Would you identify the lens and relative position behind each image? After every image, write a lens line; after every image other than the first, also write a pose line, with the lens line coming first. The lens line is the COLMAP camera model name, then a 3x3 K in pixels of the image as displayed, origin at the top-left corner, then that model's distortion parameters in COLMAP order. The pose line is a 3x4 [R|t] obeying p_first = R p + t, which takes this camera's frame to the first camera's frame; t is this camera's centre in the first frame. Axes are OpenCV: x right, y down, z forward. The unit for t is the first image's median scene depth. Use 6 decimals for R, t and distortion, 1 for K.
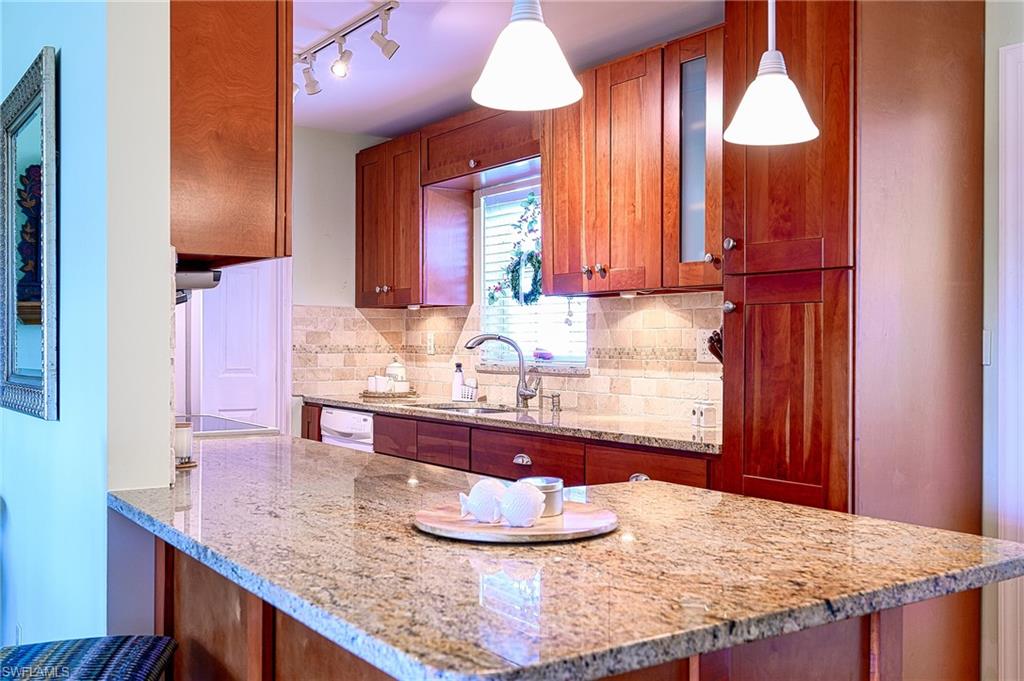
lens RADIAL K [[995.8, 0, 512.7], [0, 995.8, 342.6], [0, 0, 1]] dist [-0.020530, 0.000000]
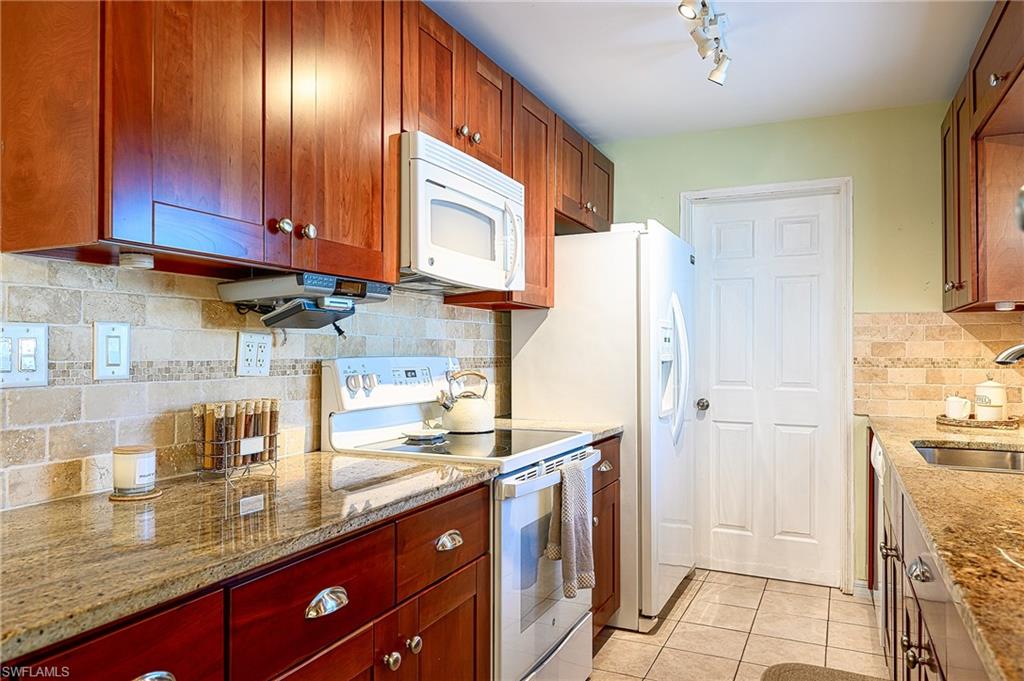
lens RADIAL K [[689.2, 0, 516.2], [0, 689.2, 340.1], [0, 0, 1]] dist [0.001176, -0.003627]
pose [[0.510105, -0.018915, -0.859904, 0.178593], [0.000845, 0.999769, -0.021491, -0.000475], [0.860112, 0.010235, 0.510003, 0.487884]]
